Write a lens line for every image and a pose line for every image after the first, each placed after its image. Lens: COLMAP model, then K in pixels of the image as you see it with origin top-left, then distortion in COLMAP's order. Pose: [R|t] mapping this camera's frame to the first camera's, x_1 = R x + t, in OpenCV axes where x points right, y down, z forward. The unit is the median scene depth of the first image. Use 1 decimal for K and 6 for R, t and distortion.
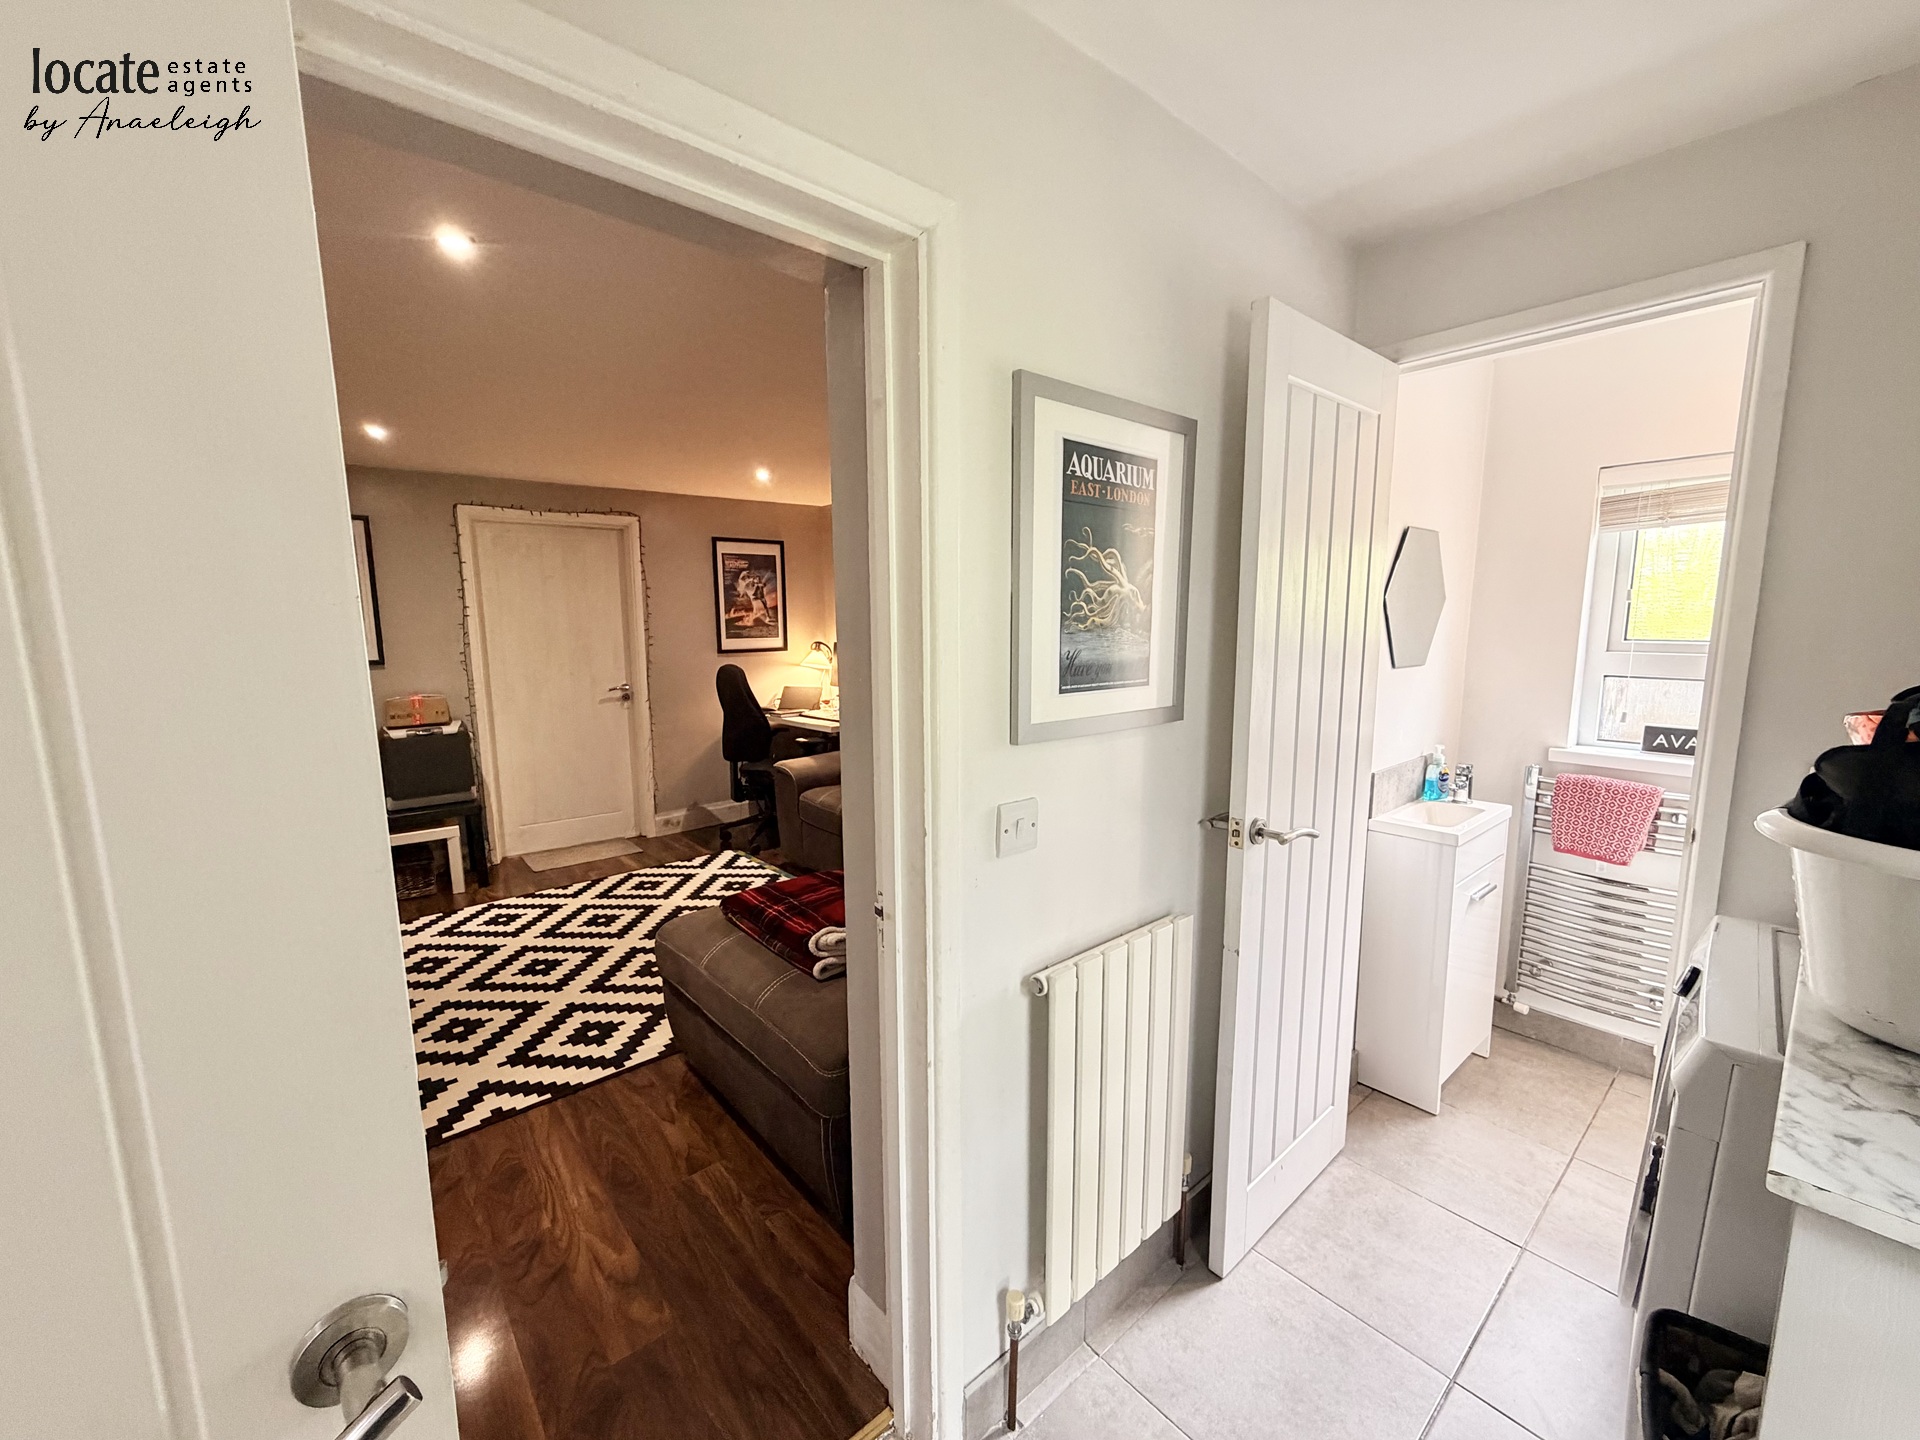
lens RADIAL K [[763.4, 0, 958.0], [0, 763.4, 725.1], [0, 0, 1]] dist [-0.002240, 0.000132]
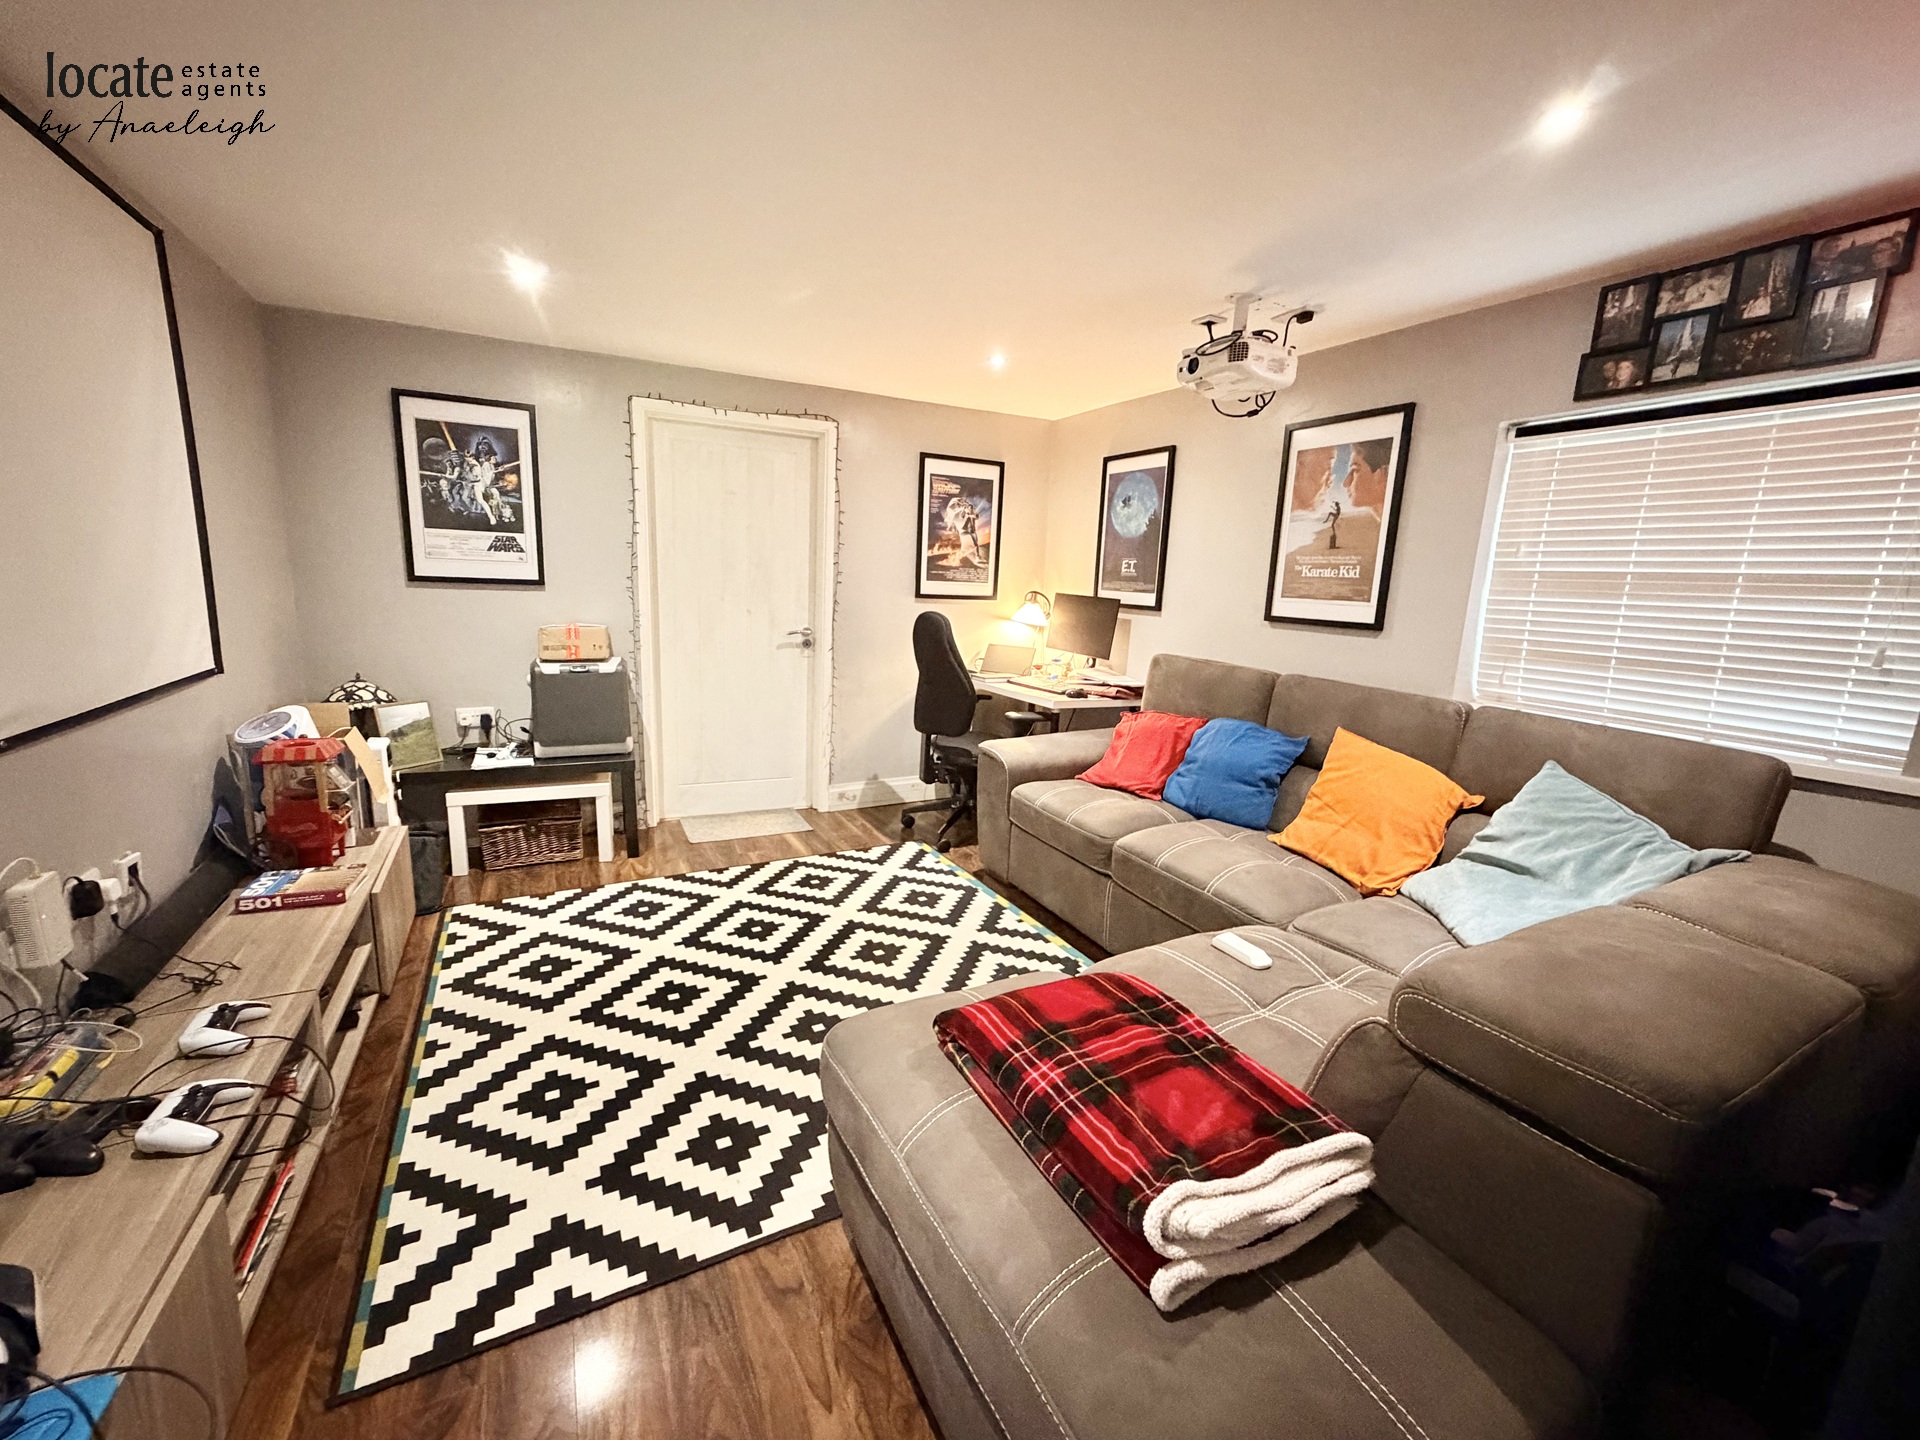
lens RADIAL K [[763.4, 0, 958.5], [0, 763.4, 724.0], [0, 0, 1]] dist [-0.002240, 0.000132]
pose [[0.974173, 0.091595, -0.206392, -0.109332], [-0.082041, 0.995143, 0.054400, -0.009444], [0.210372, -0.036063, 0.976956, 0.253930]]
